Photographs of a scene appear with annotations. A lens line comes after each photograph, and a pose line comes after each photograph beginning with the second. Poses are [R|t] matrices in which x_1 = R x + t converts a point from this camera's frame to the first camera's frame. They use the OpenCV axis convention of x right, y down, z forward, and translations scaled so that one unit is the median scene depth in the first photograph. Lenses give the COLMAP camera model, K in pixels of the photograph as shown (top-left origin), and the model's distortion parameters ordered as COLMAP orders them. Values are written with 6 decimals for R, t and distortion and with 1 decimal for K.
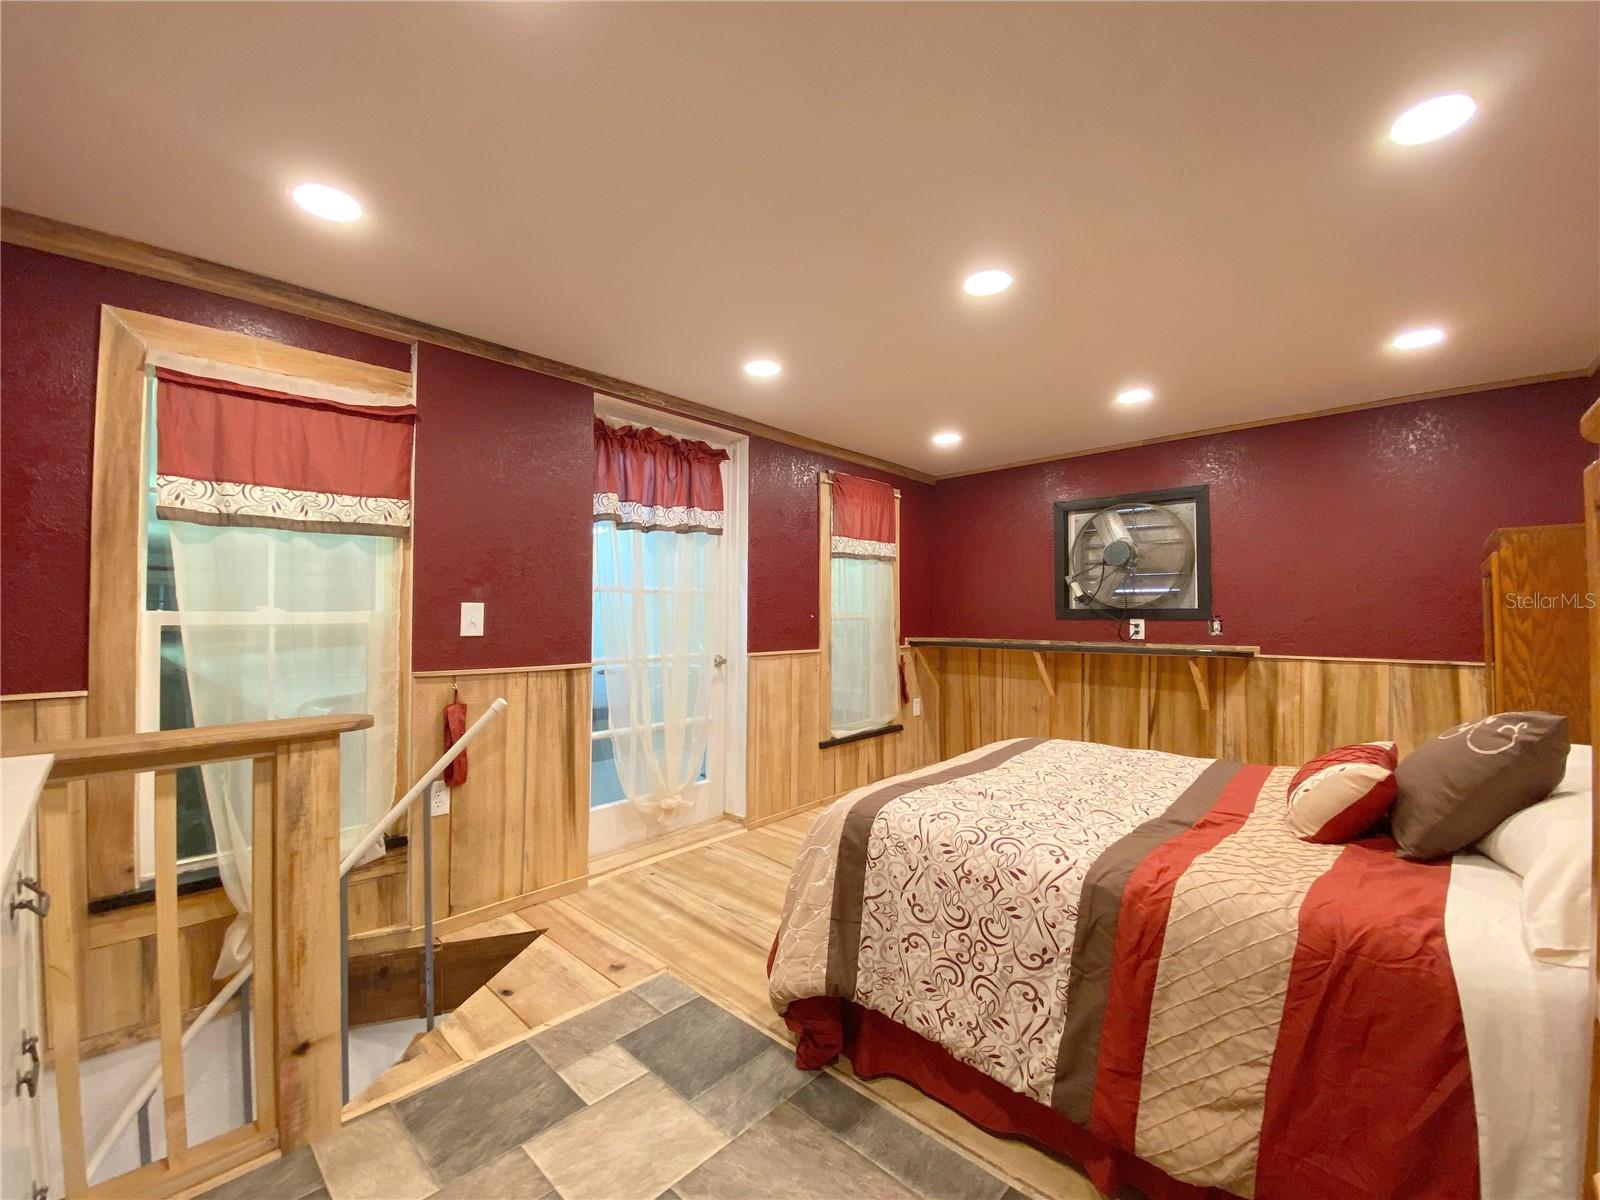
lens RADIAL K [[650.2, 0, 802.6], [0, 650.2, 602.0], [0, 0, 1]] dist [-0.004270, -0.007157]
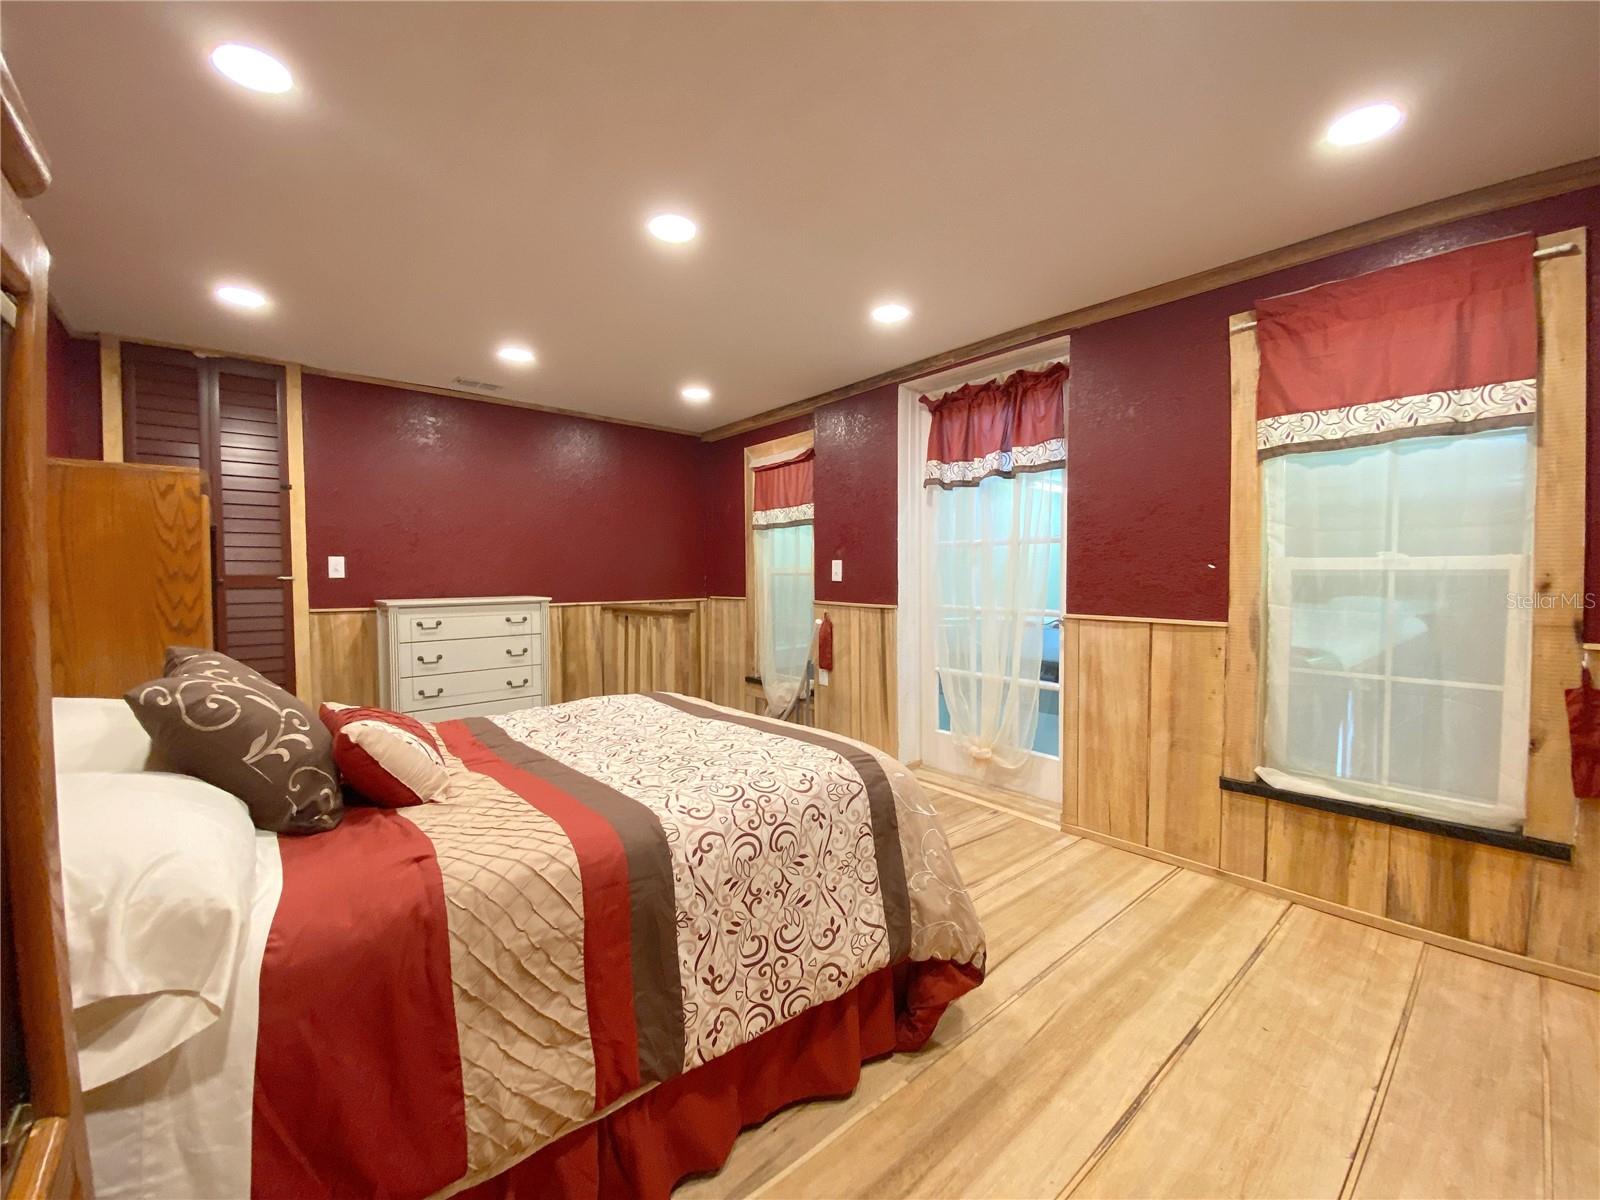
lens RADIAL K [[650.2, 0, 804.0], [0, 650.2, 597.4], [0, 0, 1]] dist [-0.004270, -0.007157]
pose [[-0.139929, 0.048386, -0.988979, 0.726480], [0.032421, 0.998494, 0.044265, 0.012500], [0.989631, -0.025870, -0.141287, 0.772373]]
